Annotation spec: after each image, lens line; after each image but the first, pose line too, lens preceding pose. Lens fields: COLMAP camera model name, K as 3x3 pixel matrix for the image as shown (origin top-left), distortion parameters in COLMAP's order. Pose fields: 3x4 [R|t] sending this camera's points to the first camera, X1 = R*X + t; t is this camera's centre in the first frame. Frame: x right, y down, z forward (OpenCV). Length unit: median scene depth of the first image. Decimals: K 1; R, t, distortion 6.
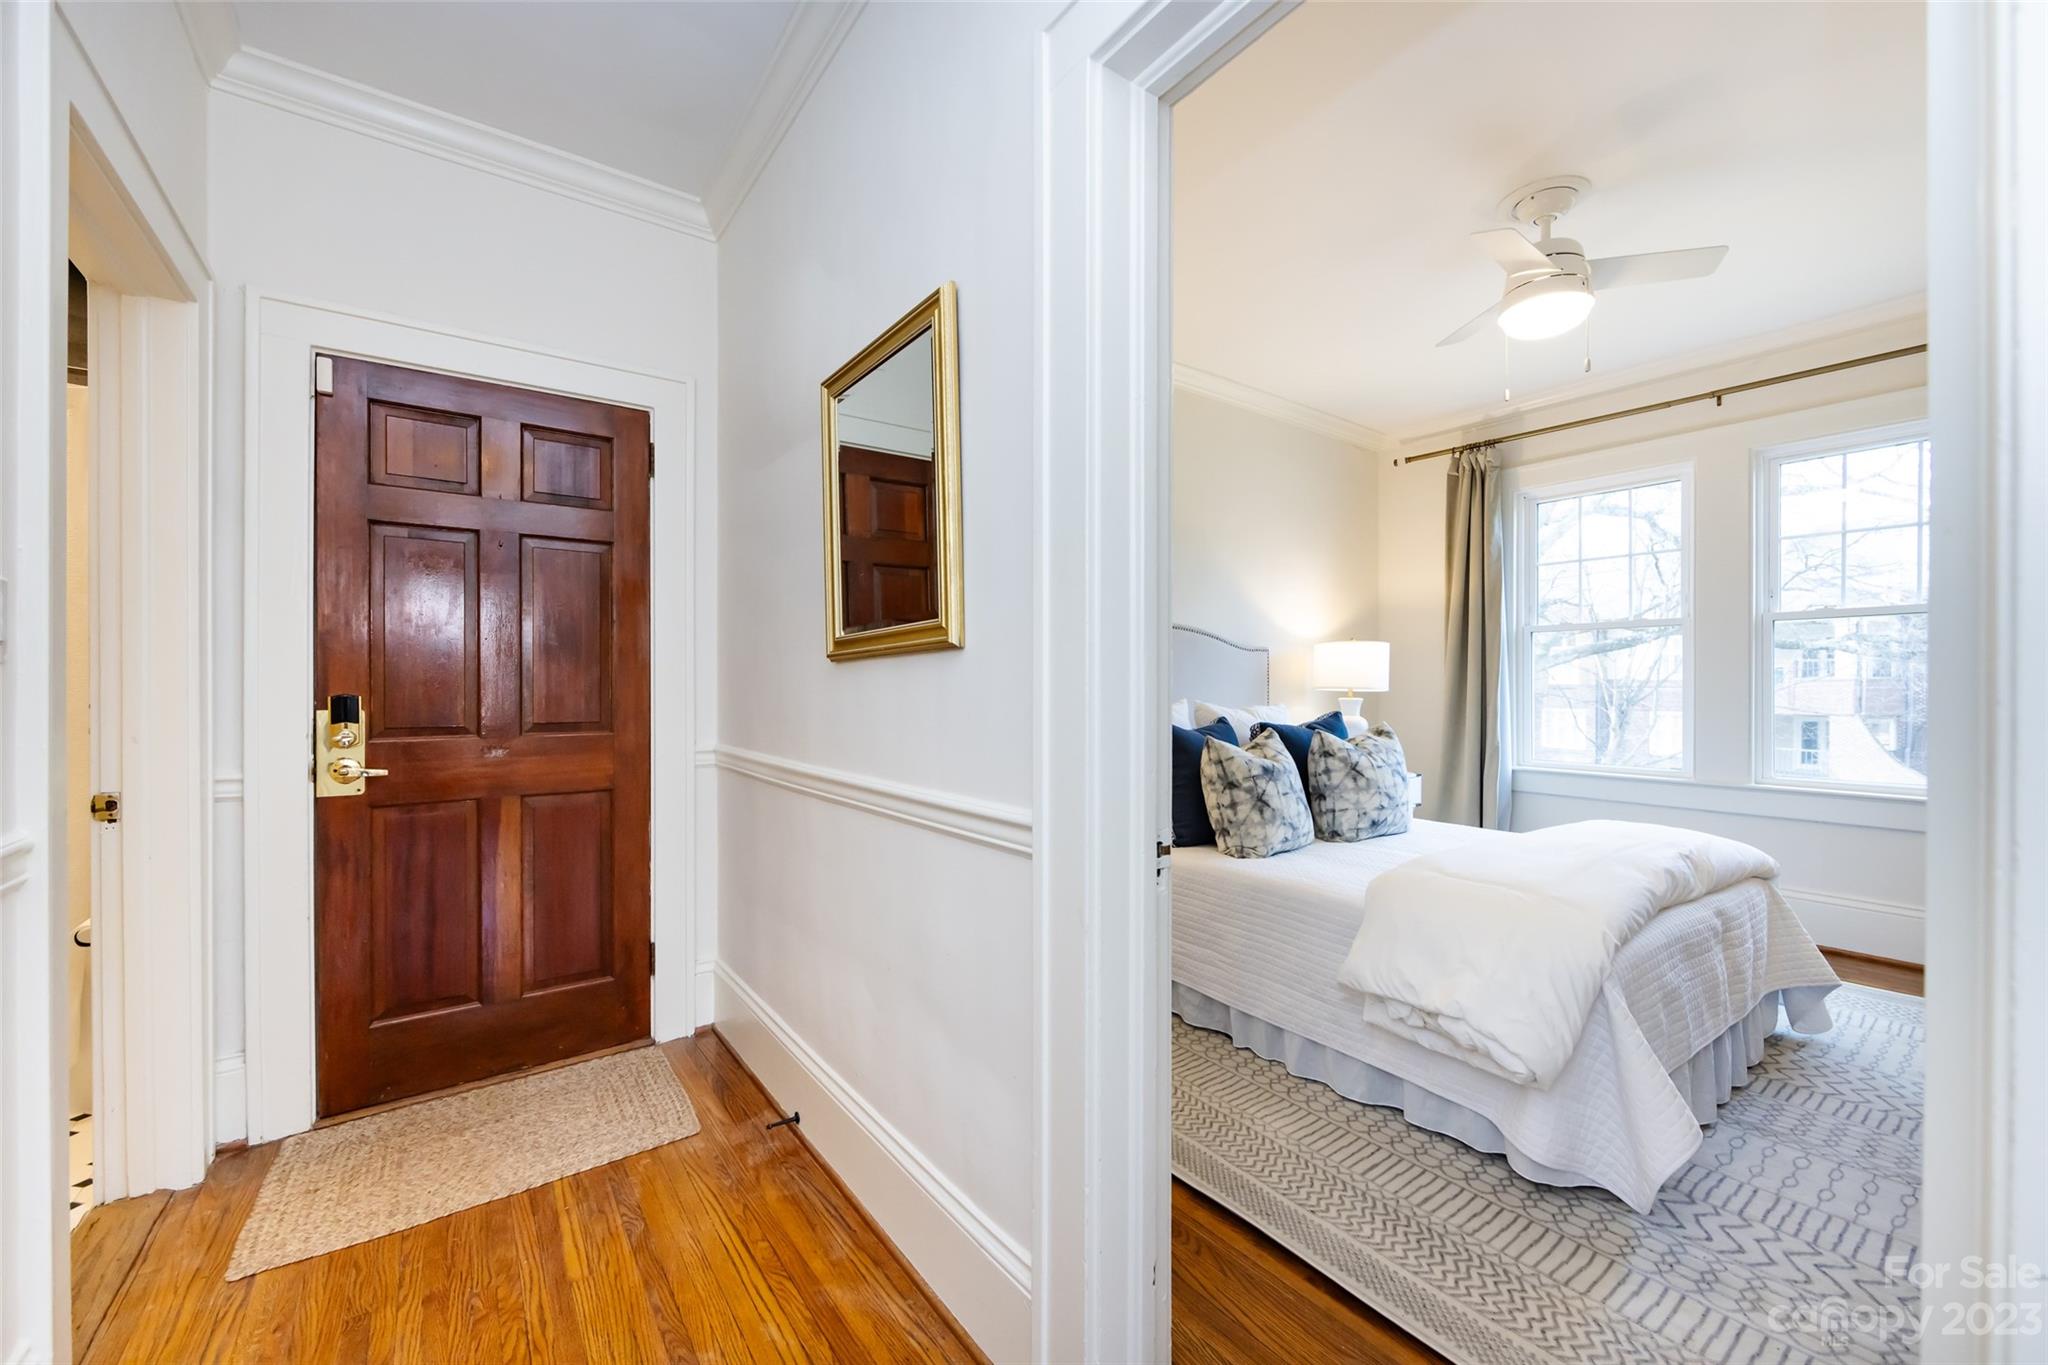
lens RADIAL K [[805.3, 0, 1019.2], [0, 805.3, 681.9], [0, 0, 1]] dist [0.000753, 0.000194]
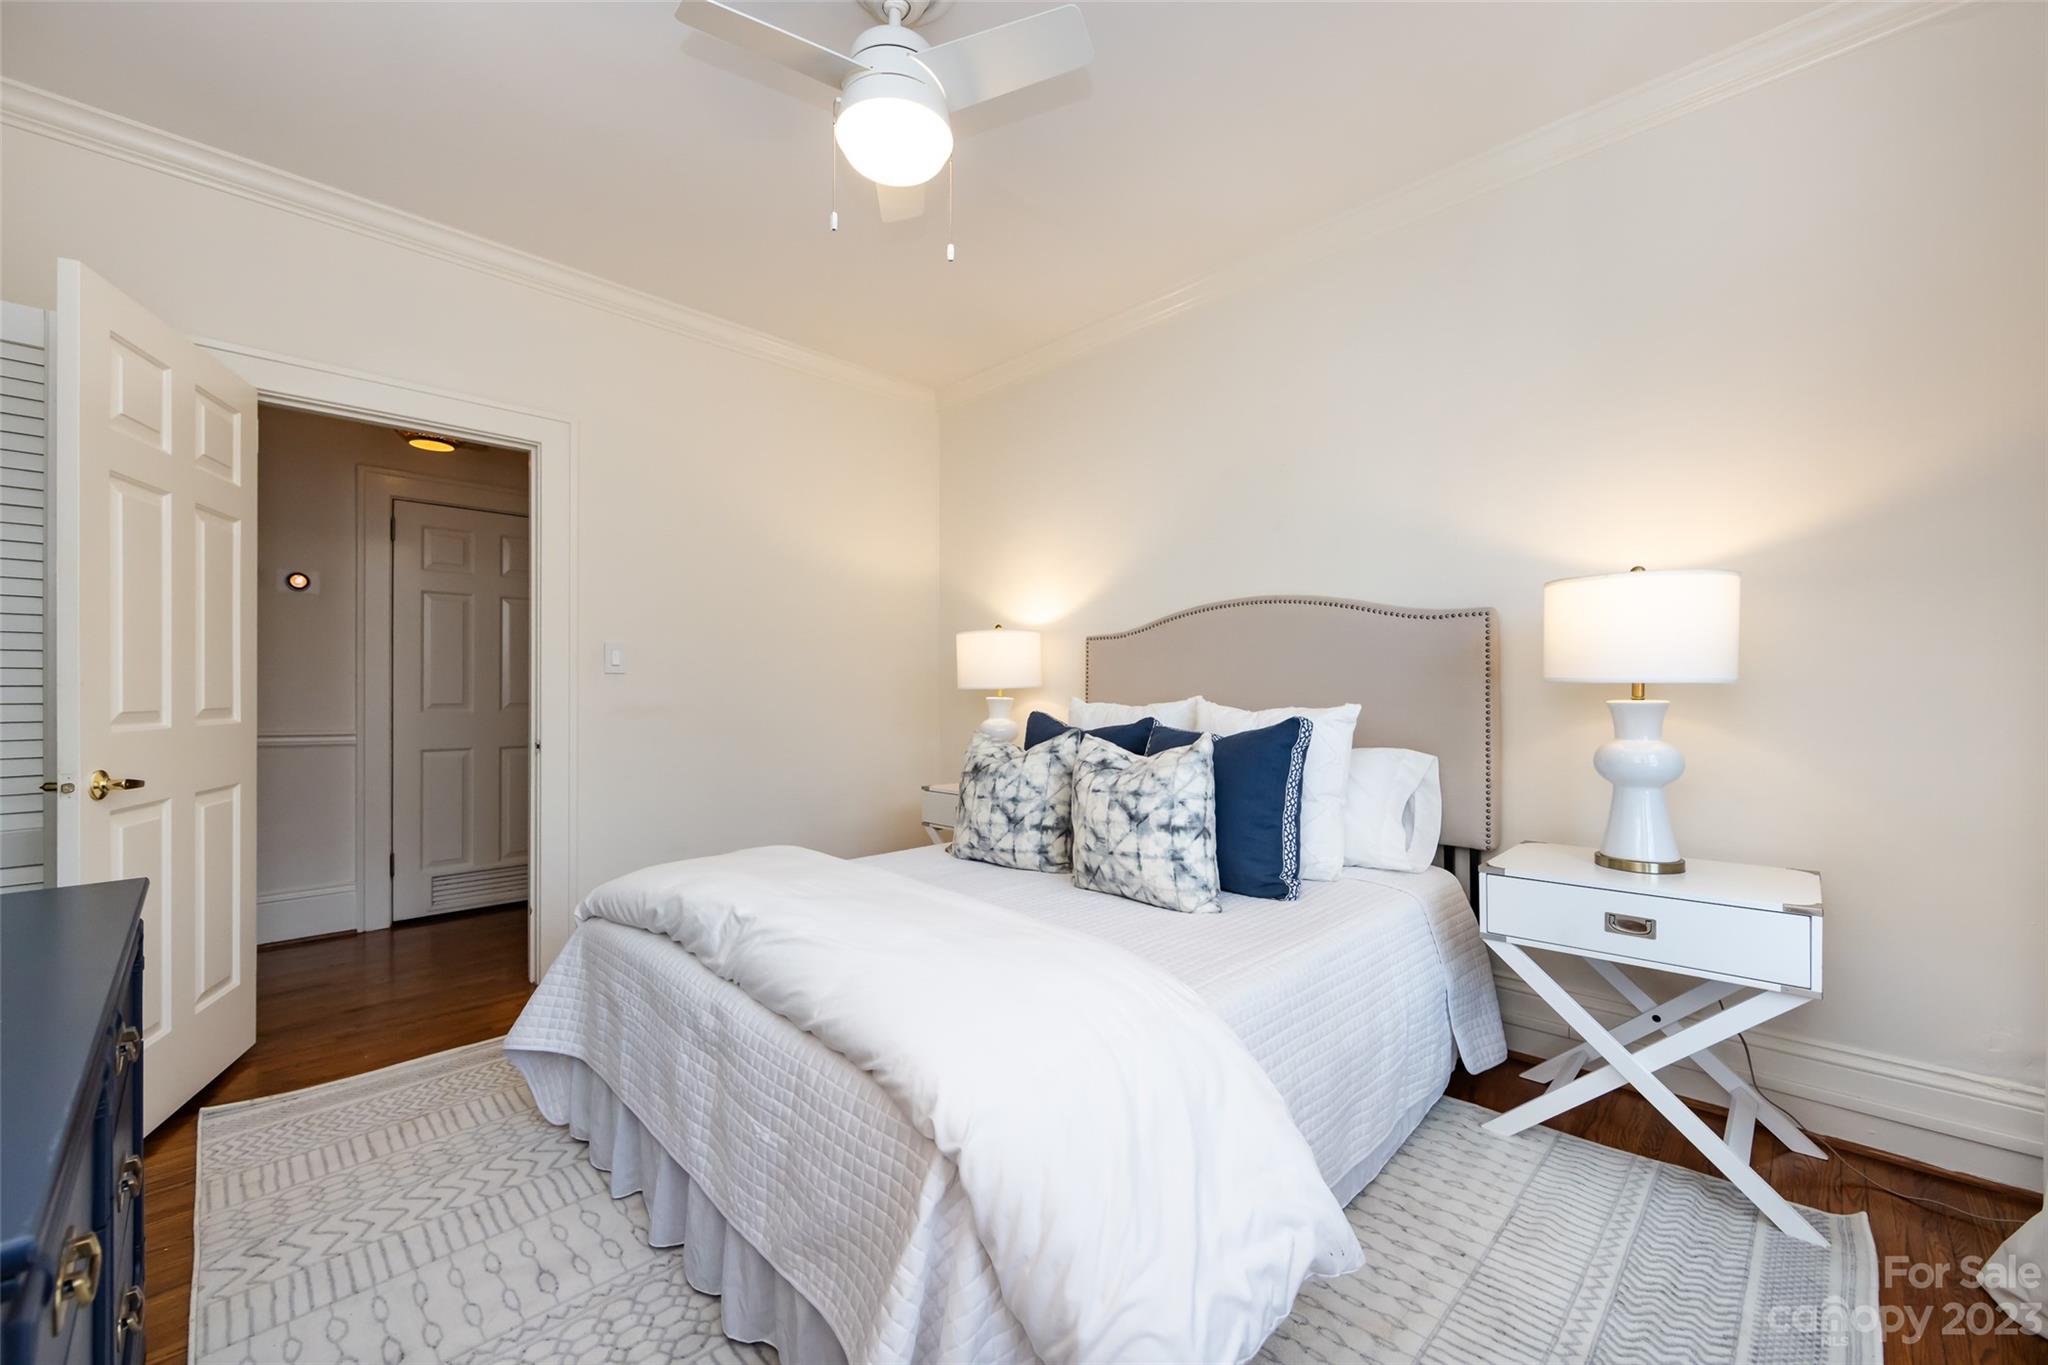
lens RADIAL K [[805.3, 0, 1013.3], [0, 805.3, 691.3], [0, 0, 1]] dist [0.000753, 0.000194]
pose [[0.142758, -0.004775, -0.989746, 1.718531], [-0.003087, 0.999981, -0.005269, 0.035931], [0.989753, 0.003807, 0.142741, 1.270689]]
